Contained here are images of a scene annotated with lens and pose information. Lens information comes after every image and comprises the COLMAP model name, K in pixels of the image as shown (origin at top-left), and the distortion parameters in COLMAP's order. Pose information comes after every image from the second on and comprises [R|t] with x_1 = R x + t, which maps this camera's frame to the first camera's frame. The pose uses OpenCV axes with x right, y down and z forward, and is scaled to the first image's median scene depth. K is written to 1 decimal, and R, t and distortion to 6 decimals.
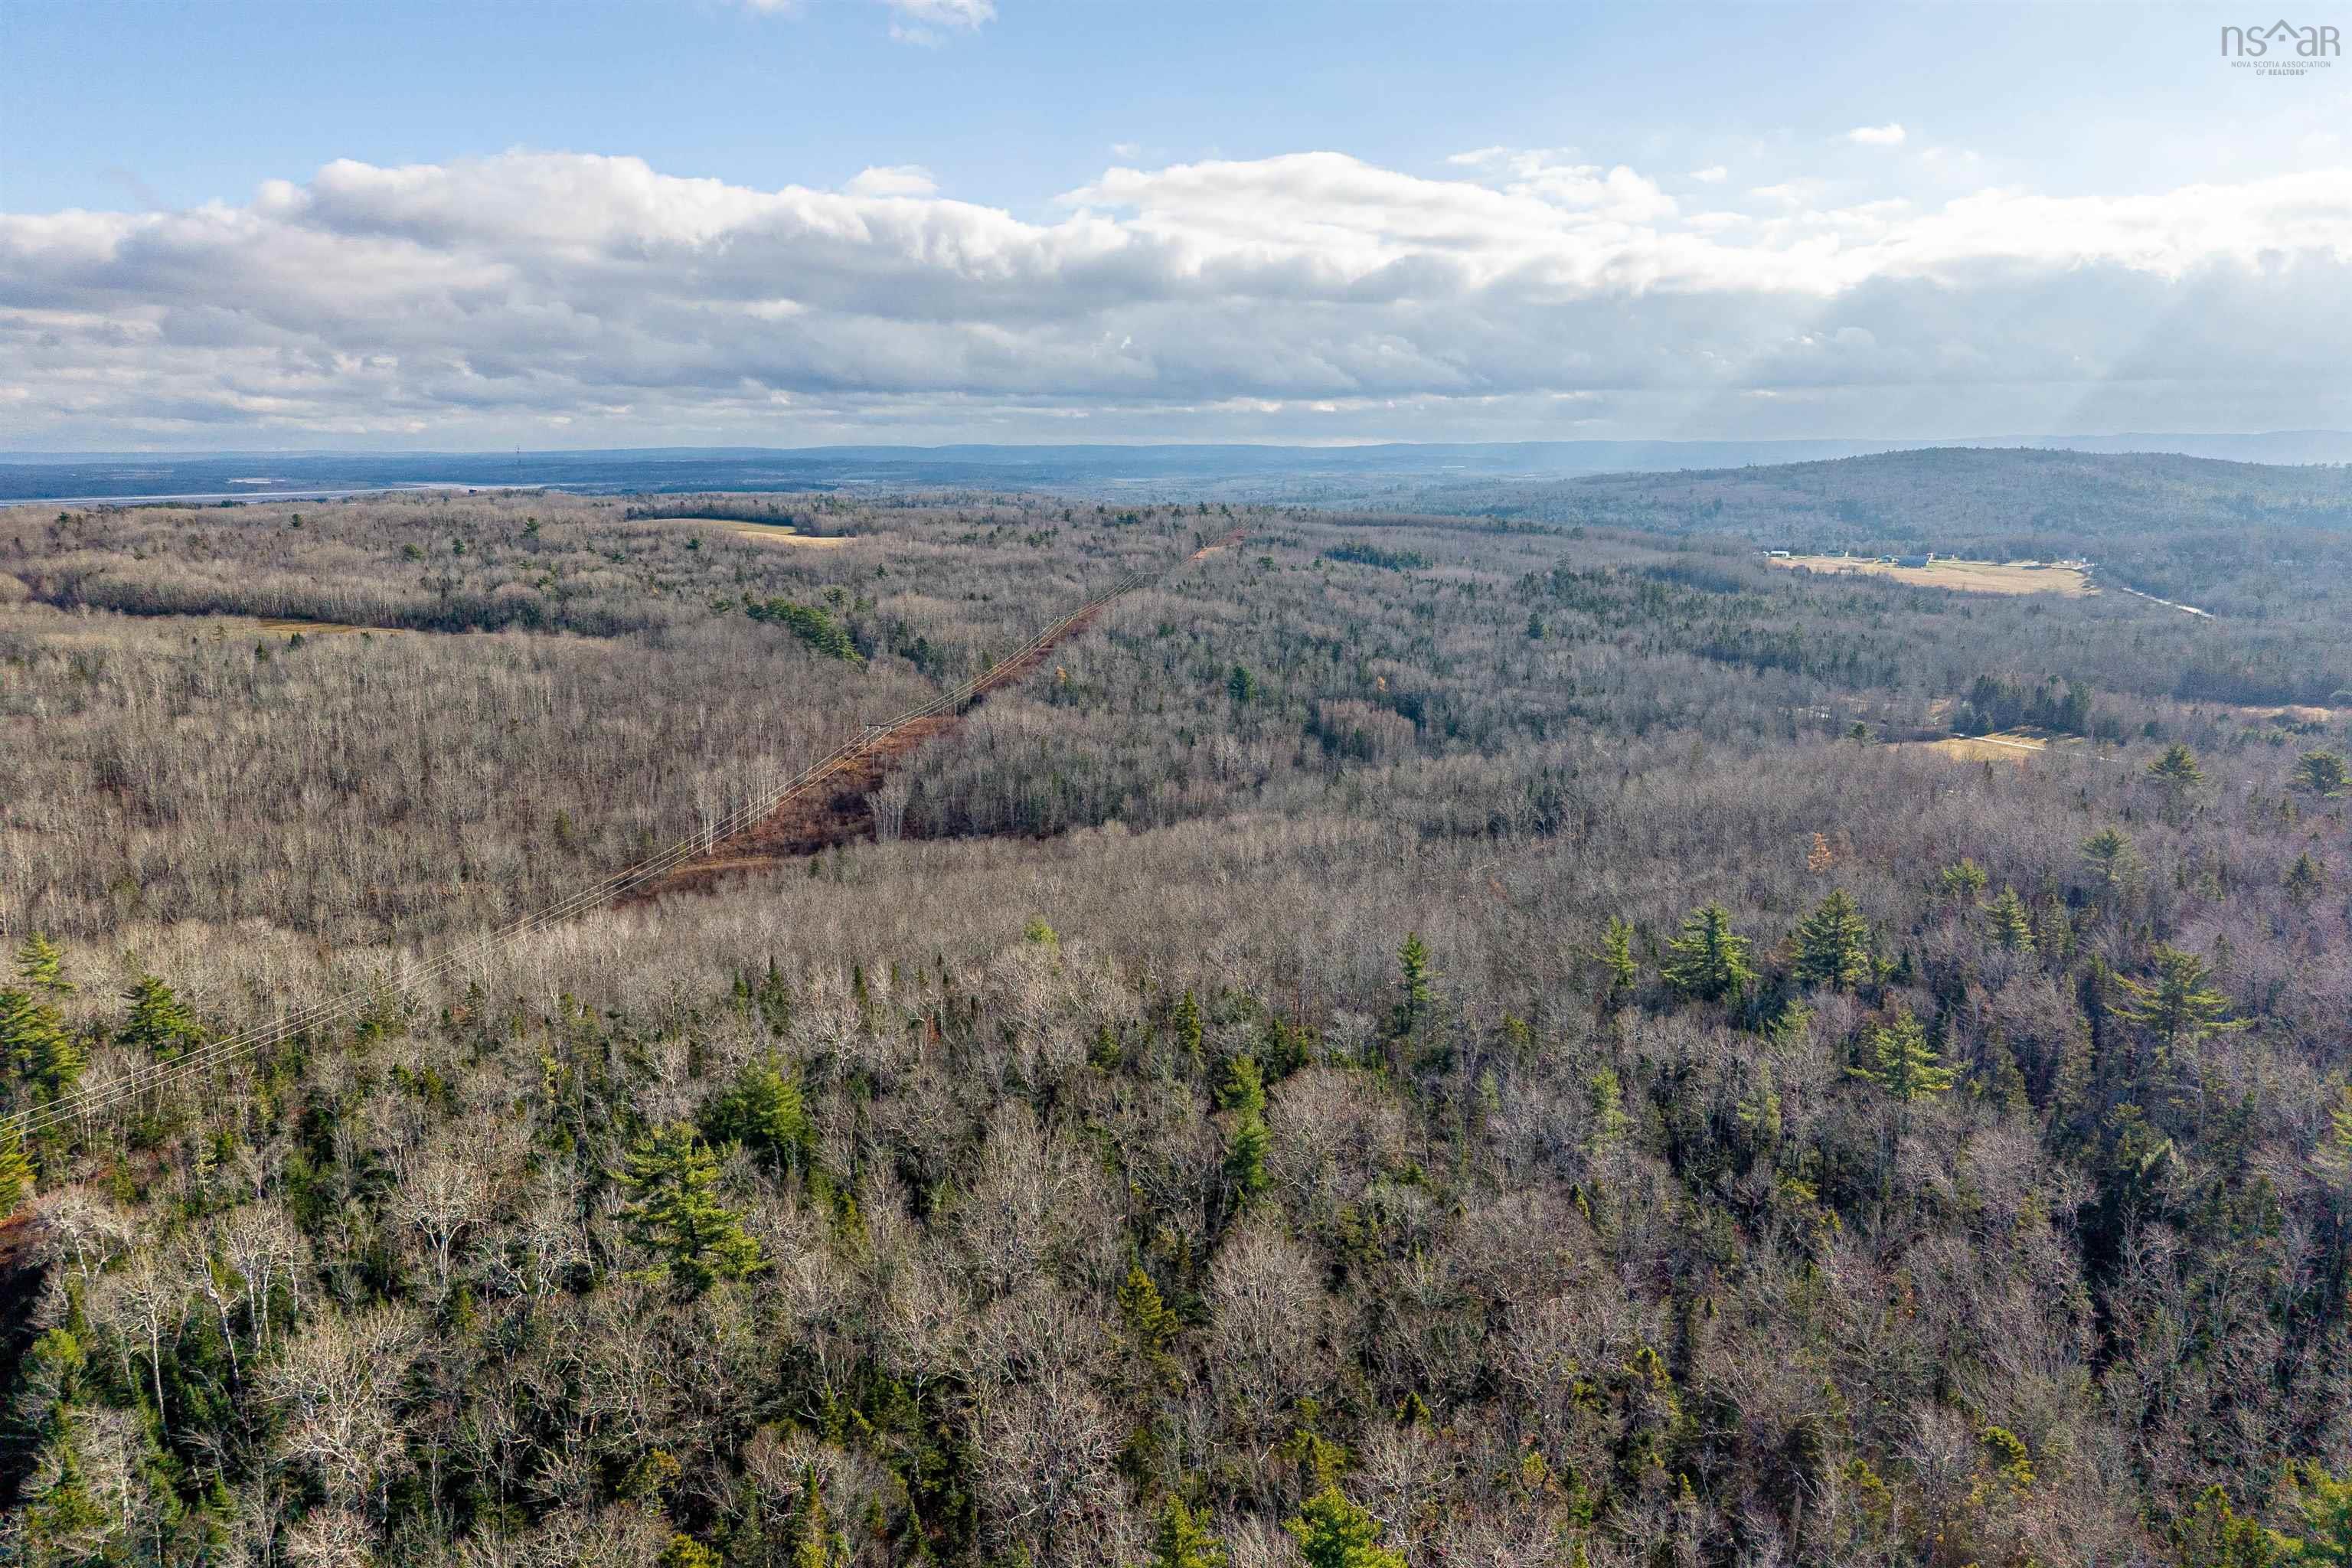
lens RADIAL K [[1710.5, 0, 1176.0], [0, 1710.5, 784.0], [0, 0, 1]] dist [0.013460, -0.003346]
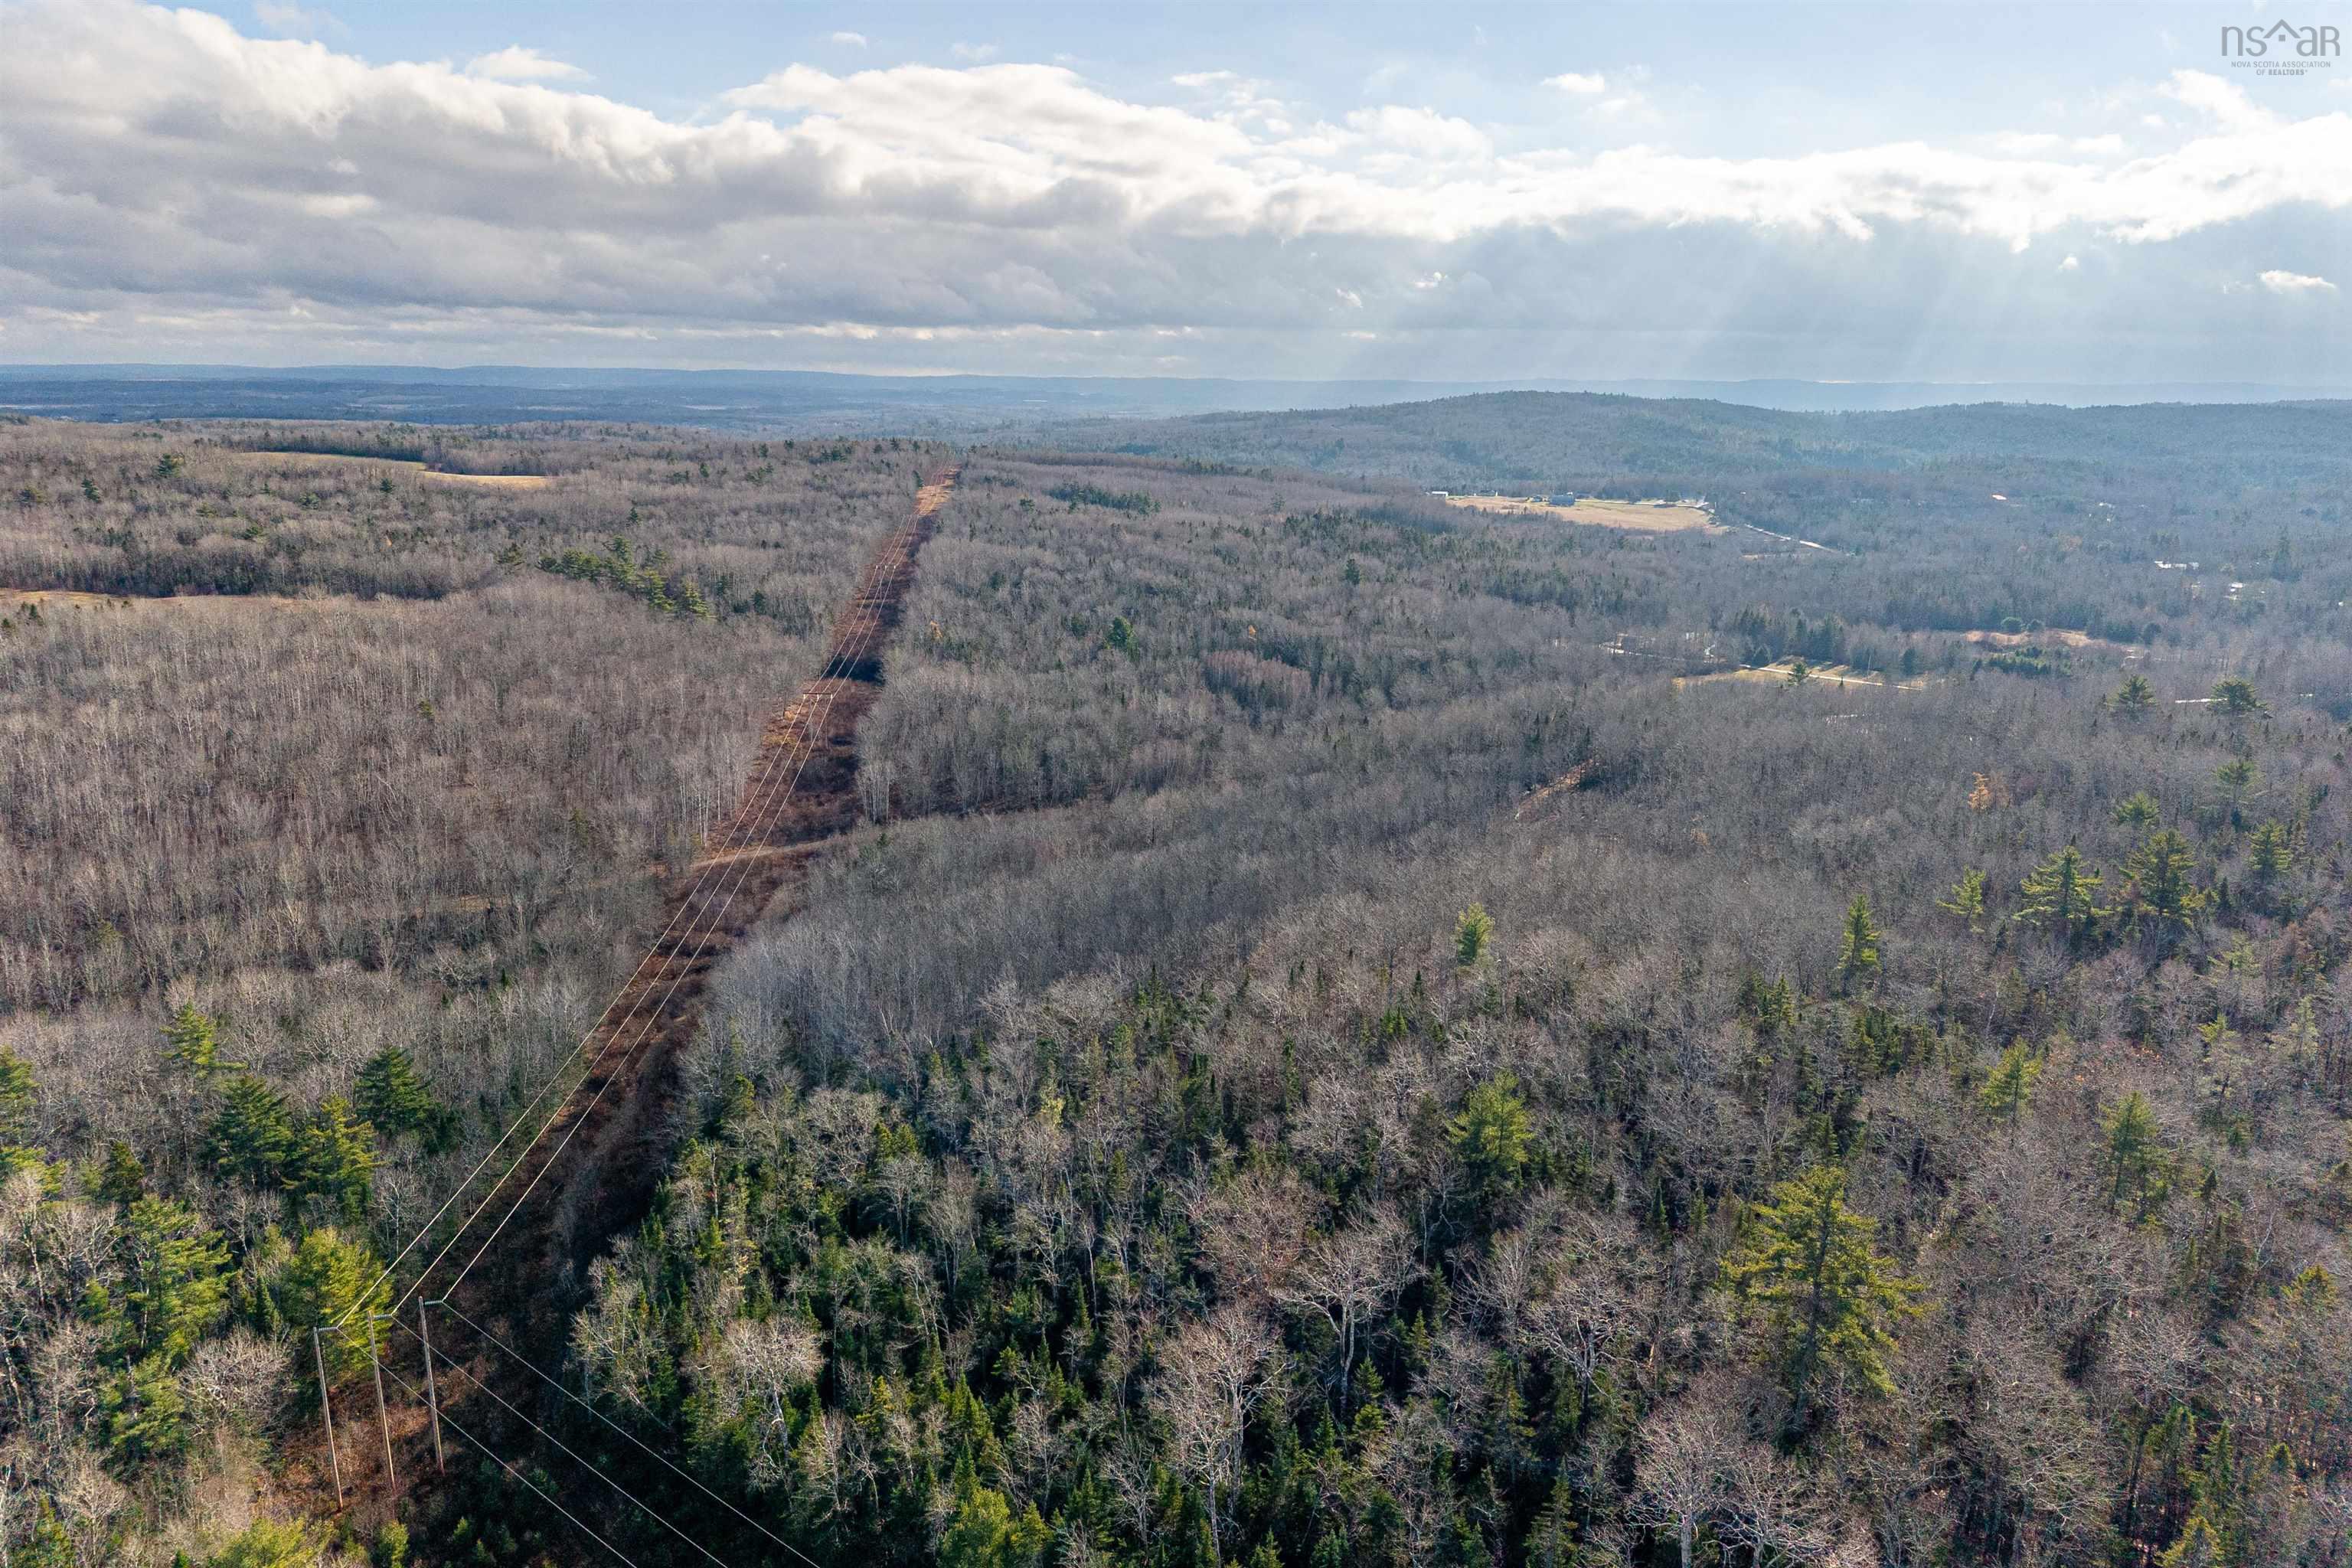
lens RADIAL K [[1682.1, 0, 1176.1], [0, 1682.1, 886.7], [0, 0, 1]] dist [0.017541, -0.002917]
pose [[0.956963, -0.067823, 0.282174, -0.115641], [0.039578, 0.993724, 0.104625, -0.009139], [-0.287499, -0.088954, 0.953641, 0.038783]]
